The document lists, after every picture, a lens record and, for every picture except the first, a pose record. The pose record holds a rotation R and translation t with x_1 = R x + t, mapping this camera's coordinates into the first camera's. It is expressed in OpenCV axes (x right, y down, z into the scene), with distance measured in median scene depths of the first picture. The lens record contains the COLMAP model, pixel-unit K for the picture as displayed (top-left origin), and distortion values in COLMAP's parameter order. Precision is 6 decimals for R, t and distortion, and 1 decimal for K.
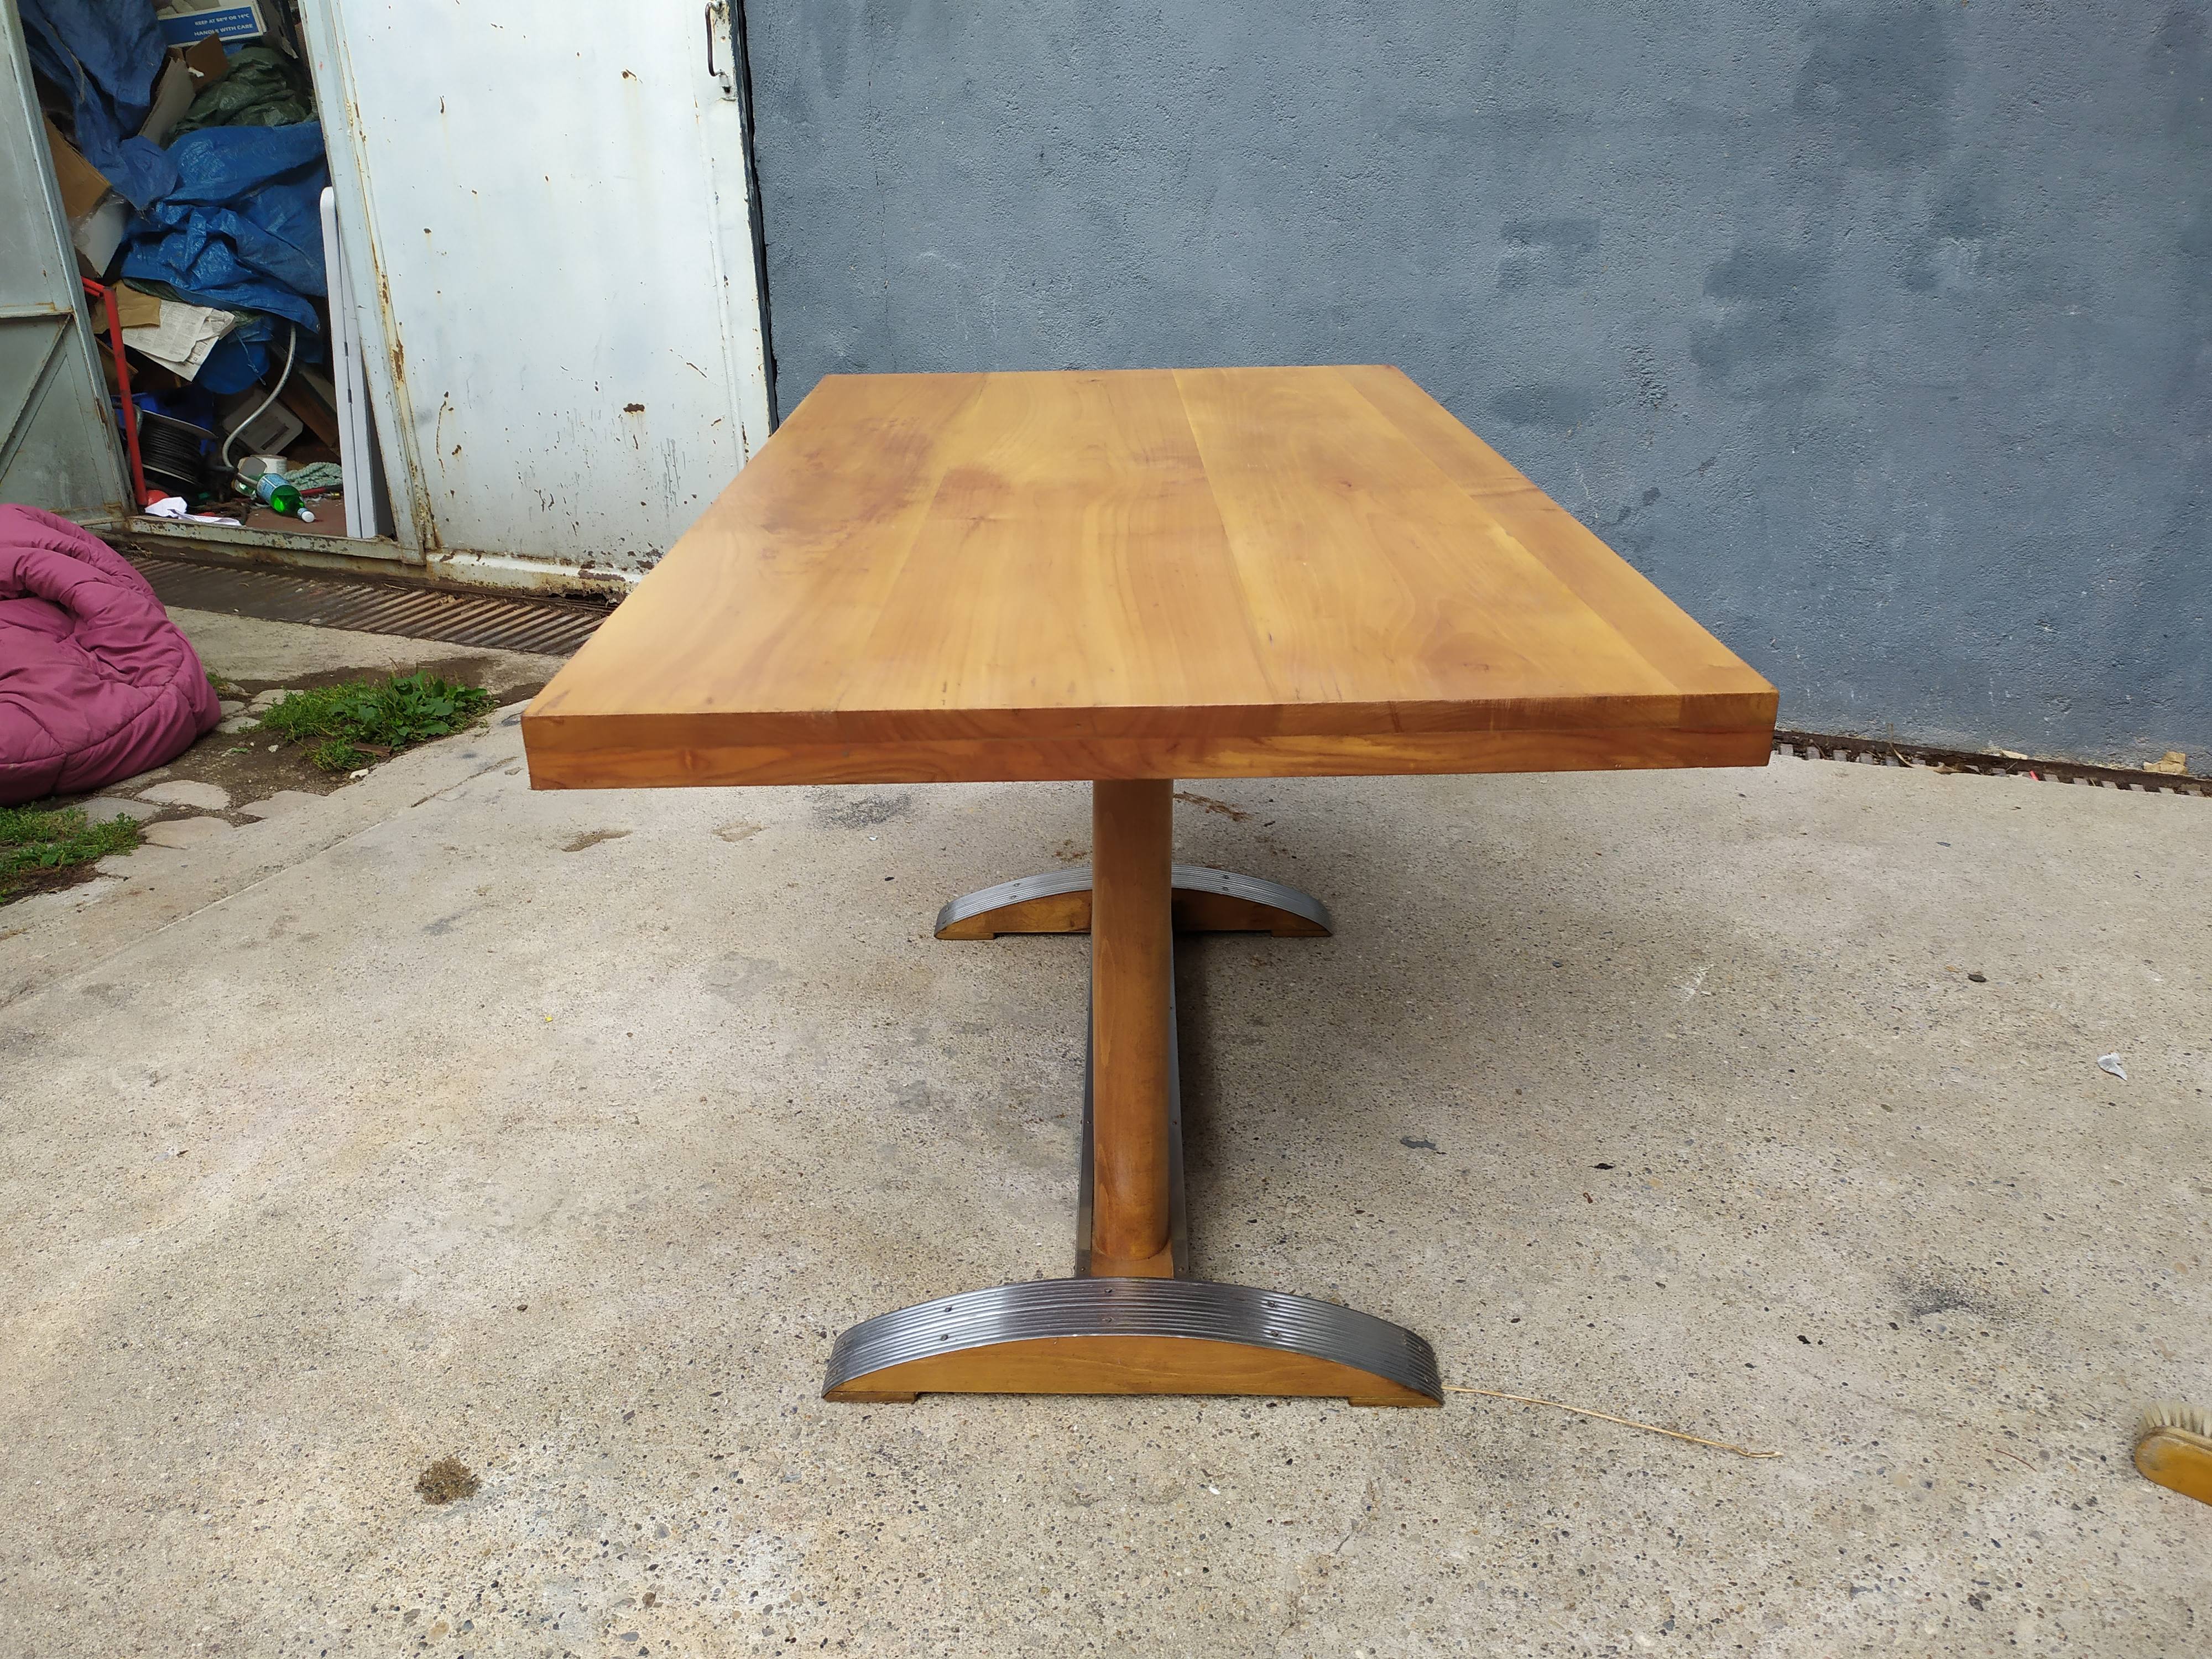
lens RADIAL K [[1669.1, 0, 1104.4], [0, 1669.1, 850.4], [0, 0, 1]] dist [0.050726, -0.057654]
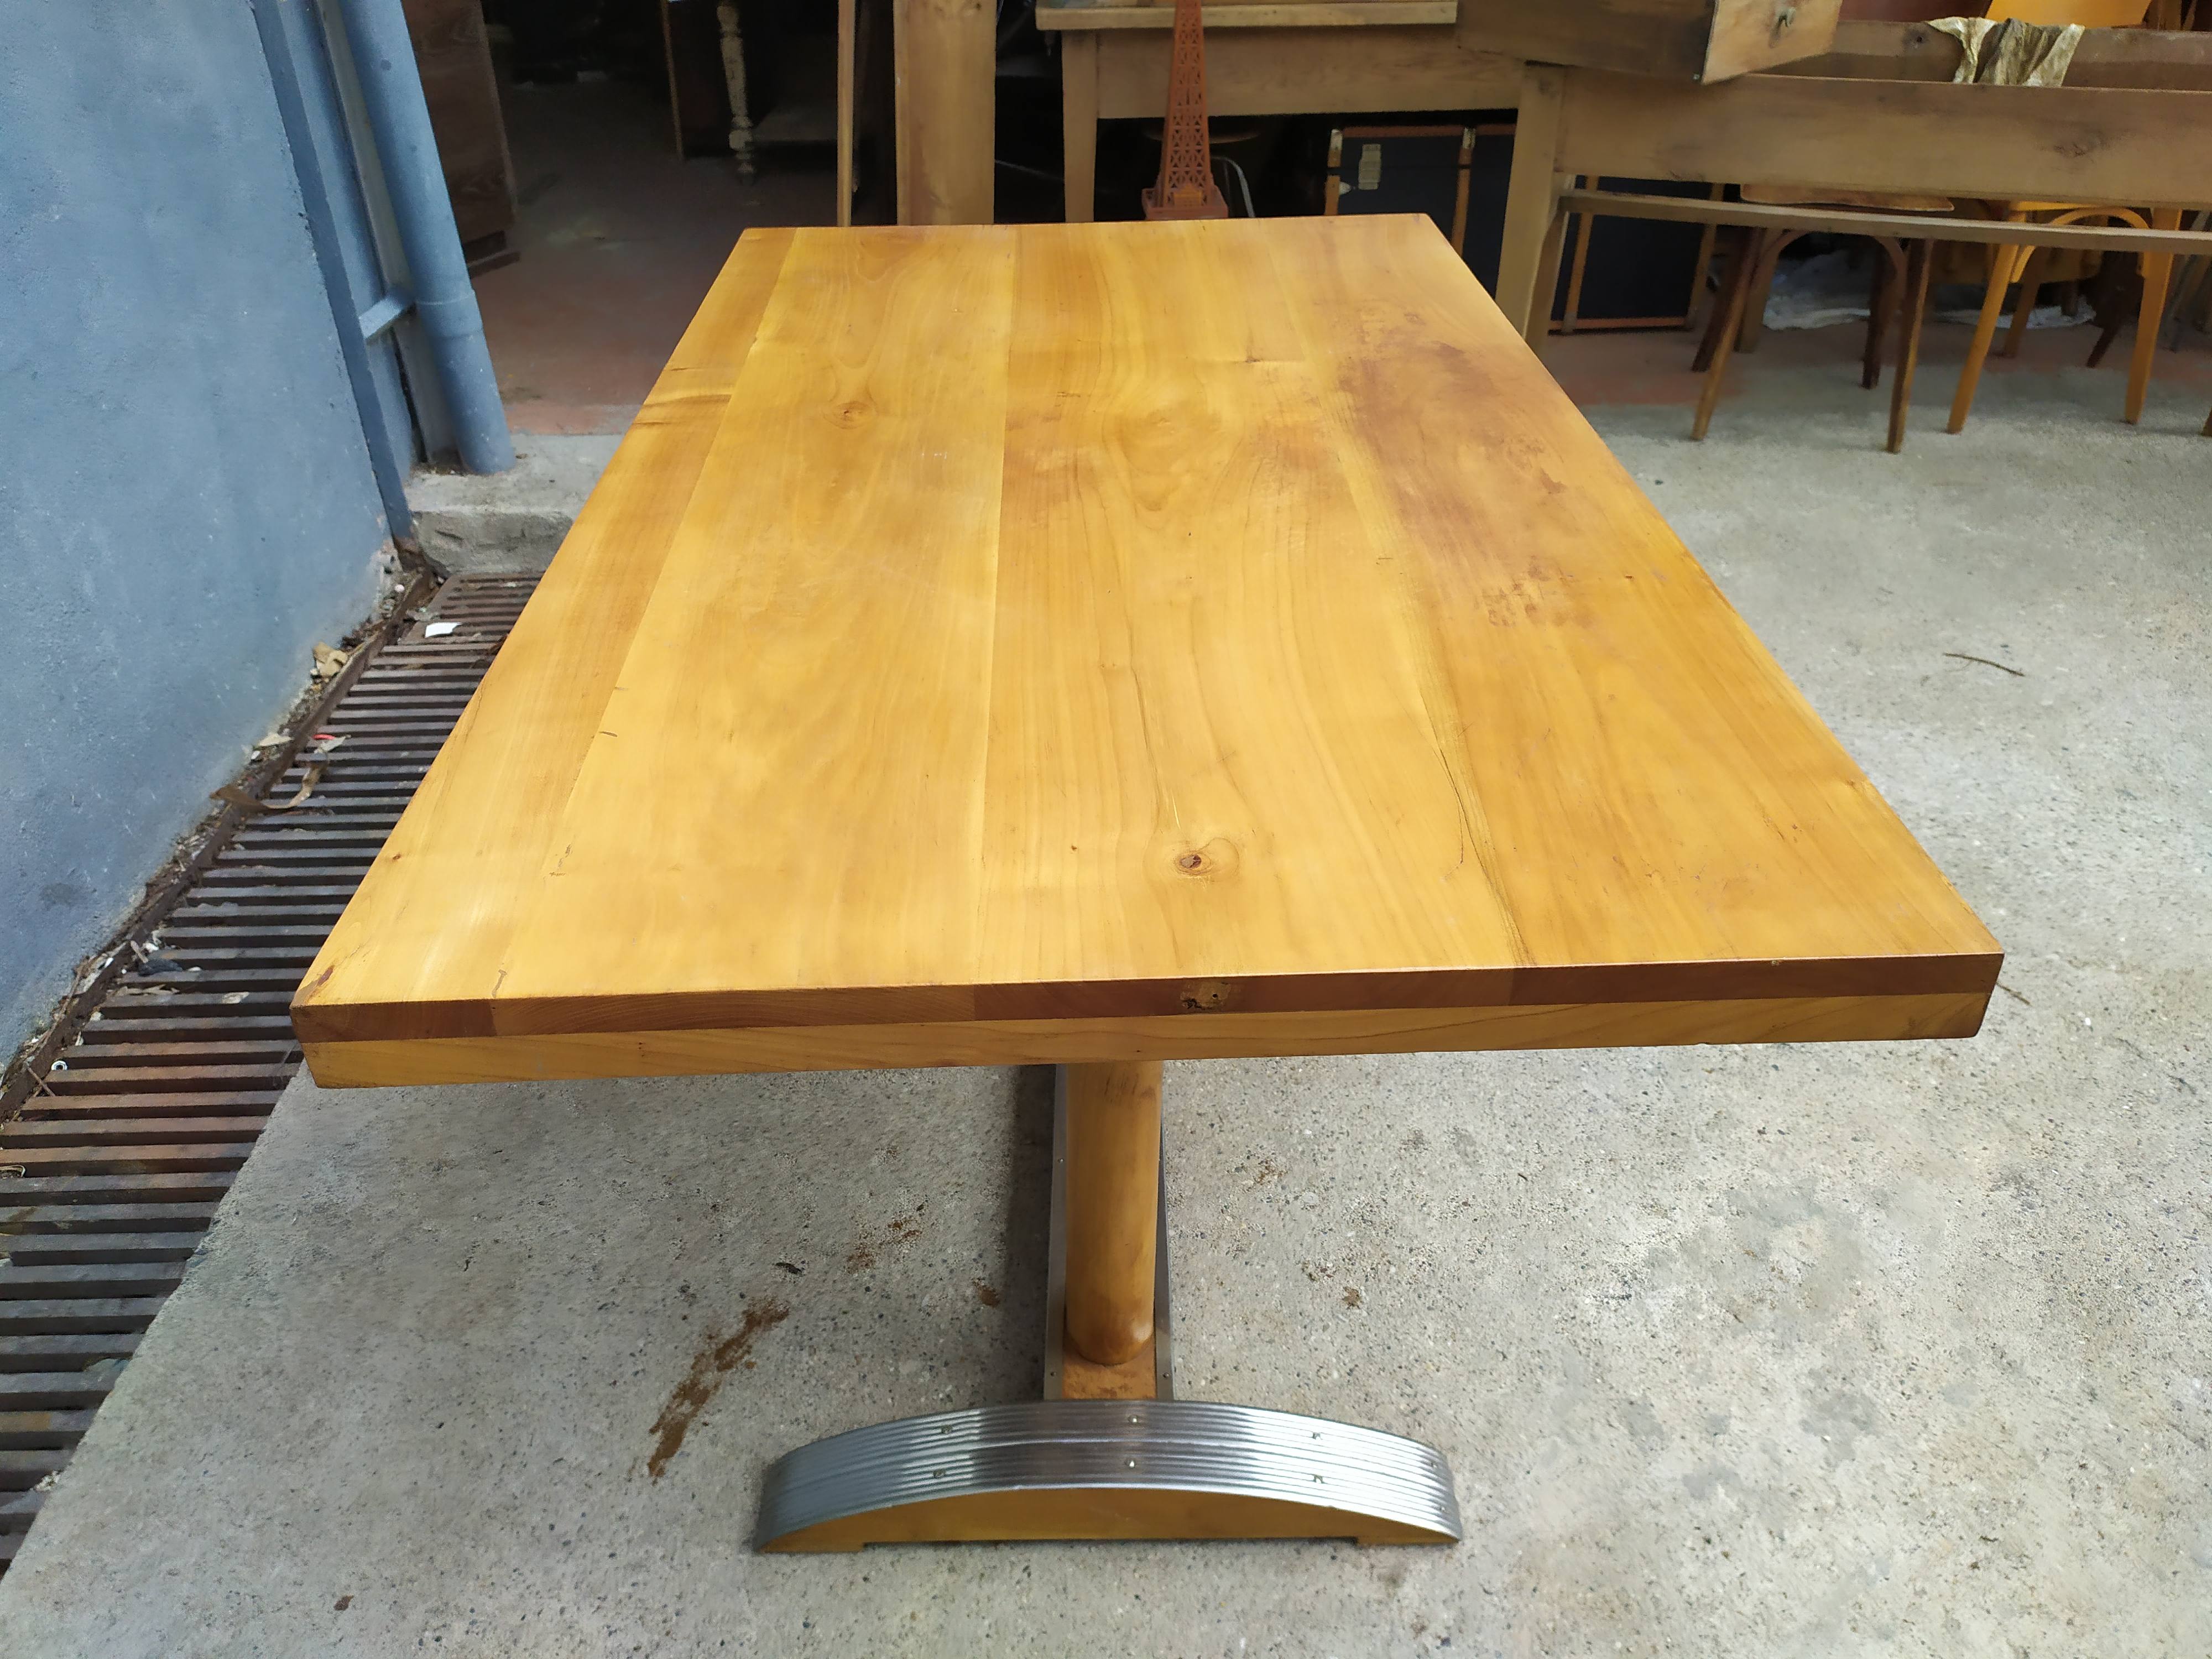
lens RADIAL K [[1669.1, 0, 1109.1], [0, 1669.1, 837.0], [0, 0, 1]] dist [0.050726, -0.057654]
pose [[-0.360516, -0.501689, 0.786344, -0.301312], [0.395749, 0.681124, 0.615998, -0.401707], [-0.844637, 0.533272, -0.047014, 0.791946]]
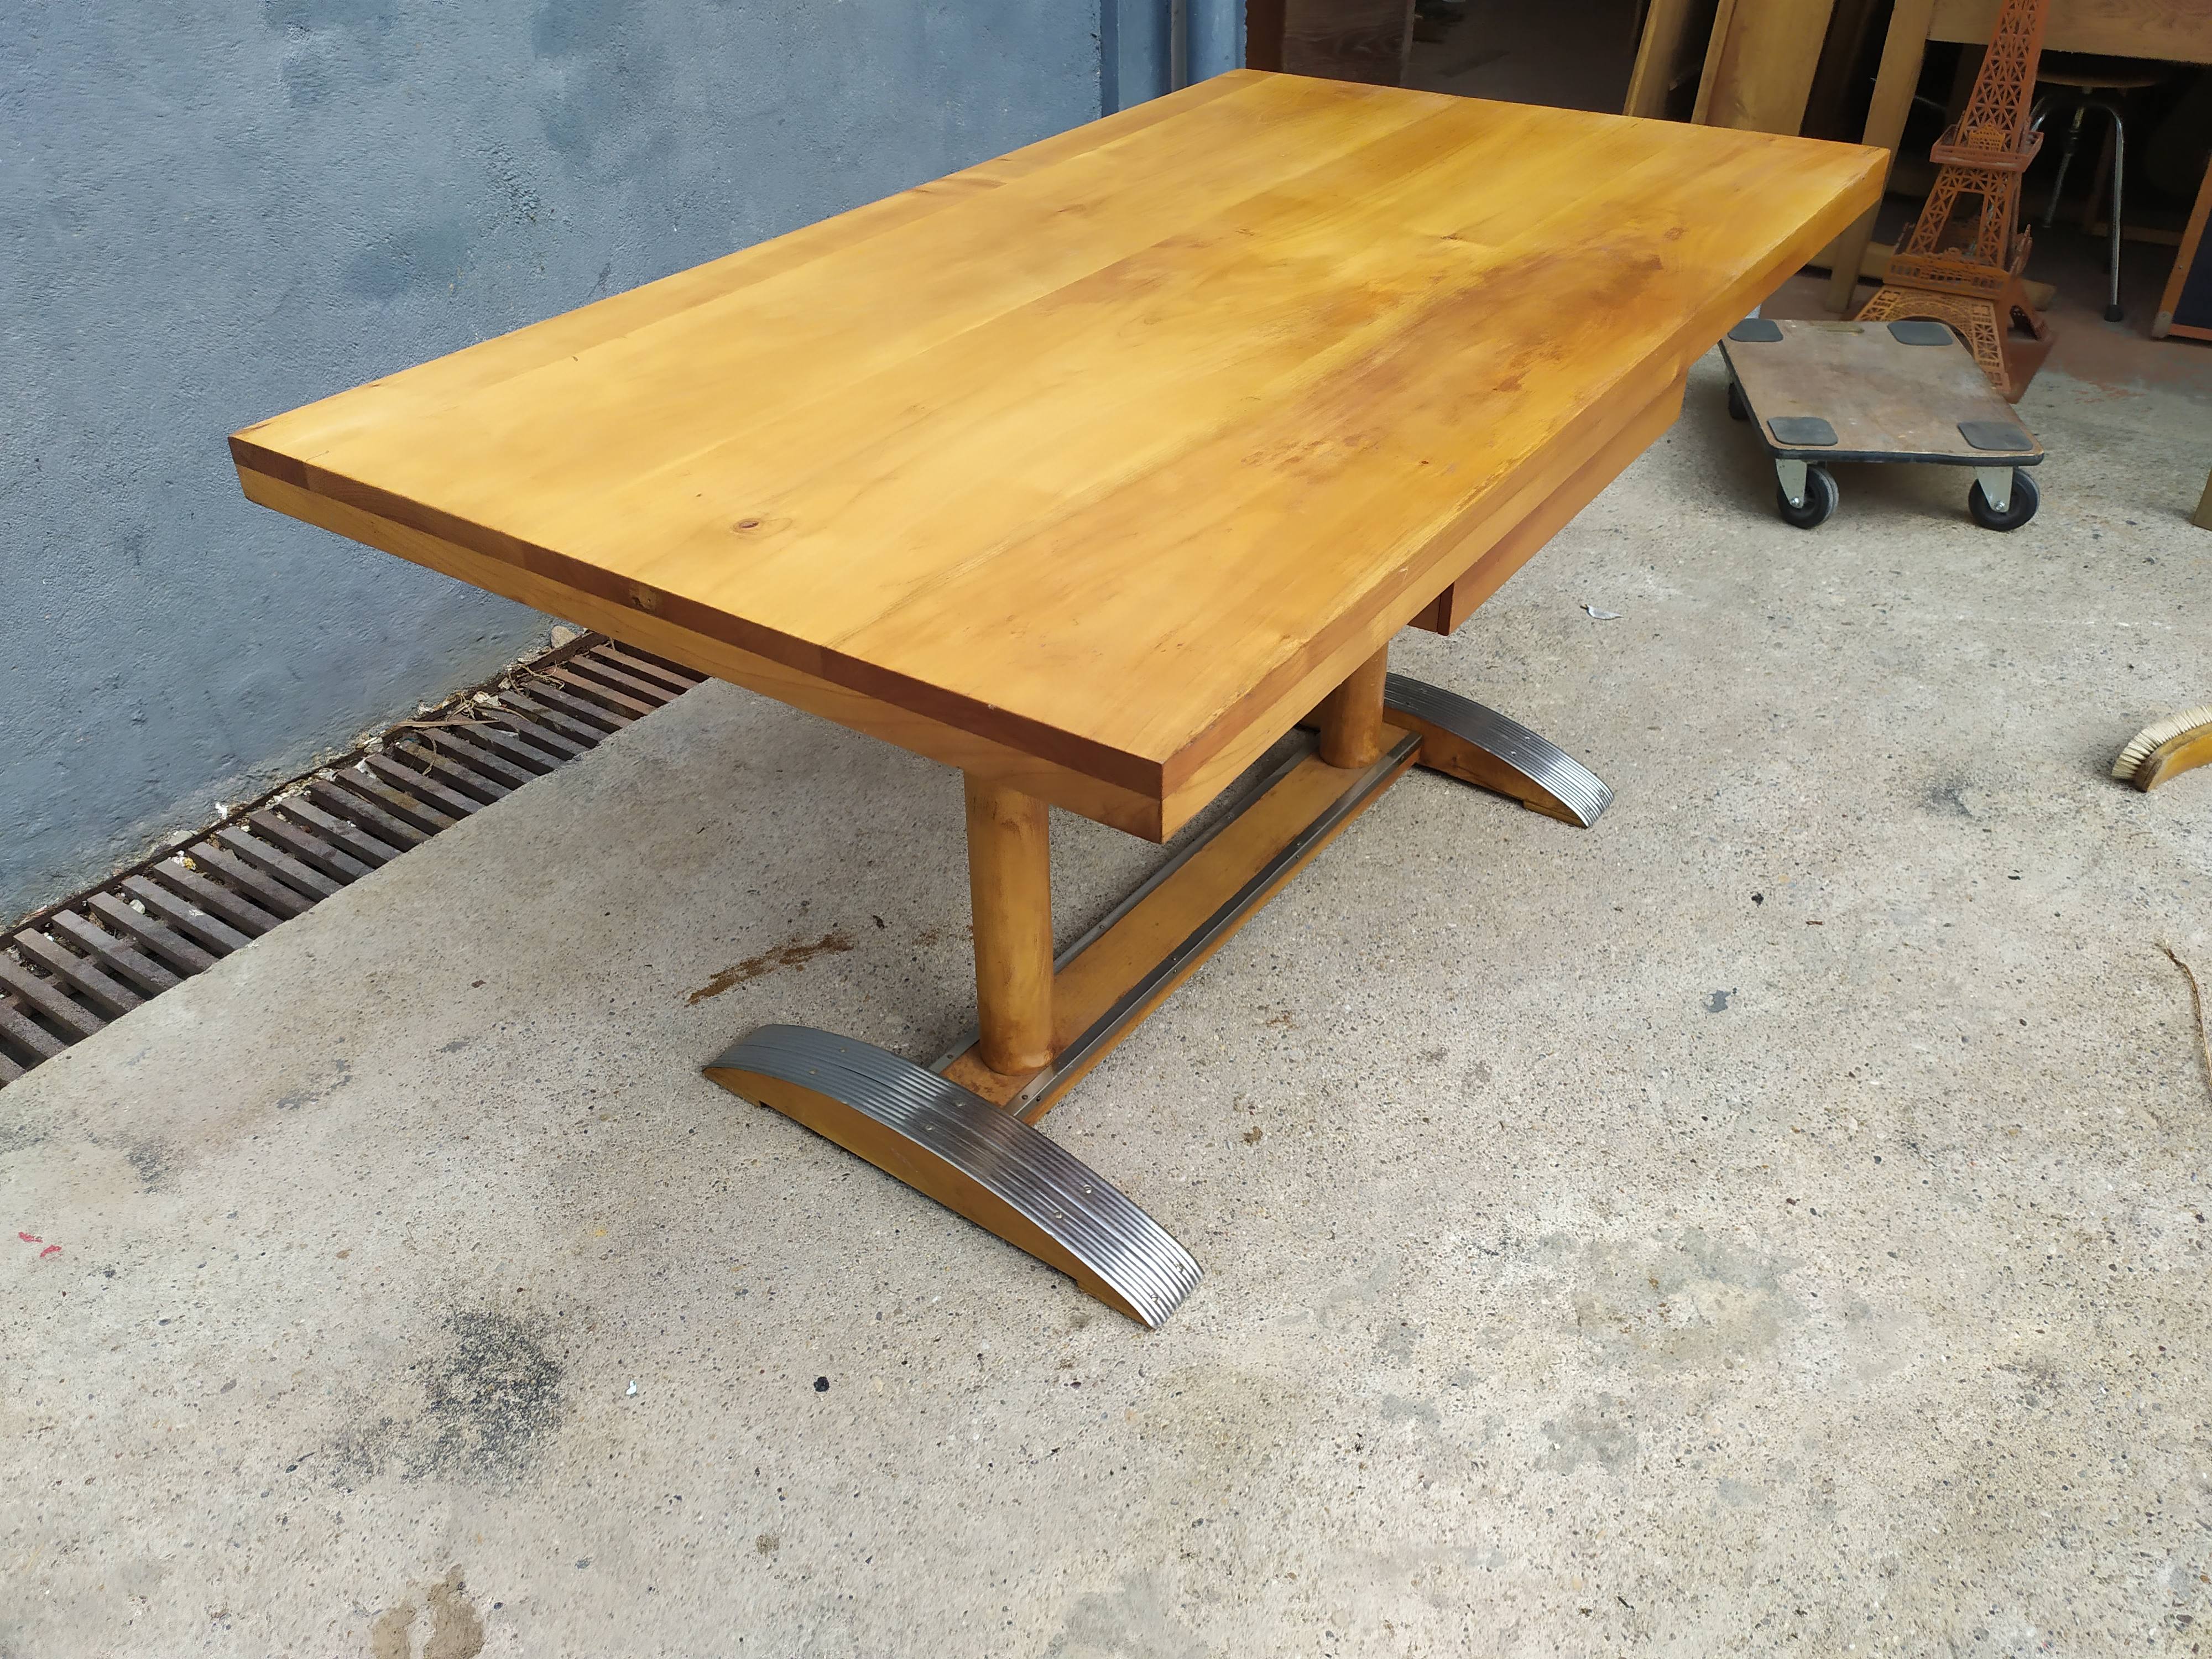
lens RADIAL K [[1698.6, 0, 1097.6], [0, 1698.6, 841.7], [0, 0, 1]] dist [0.049226, -0.060427]
pose [[0.267584, -0.552254, 0.789566, -0.391778], [0.413375, 0.806000, 0.423656, -0.285704], [-0.870356, 0.213023, 0.443961, 0.553424]]
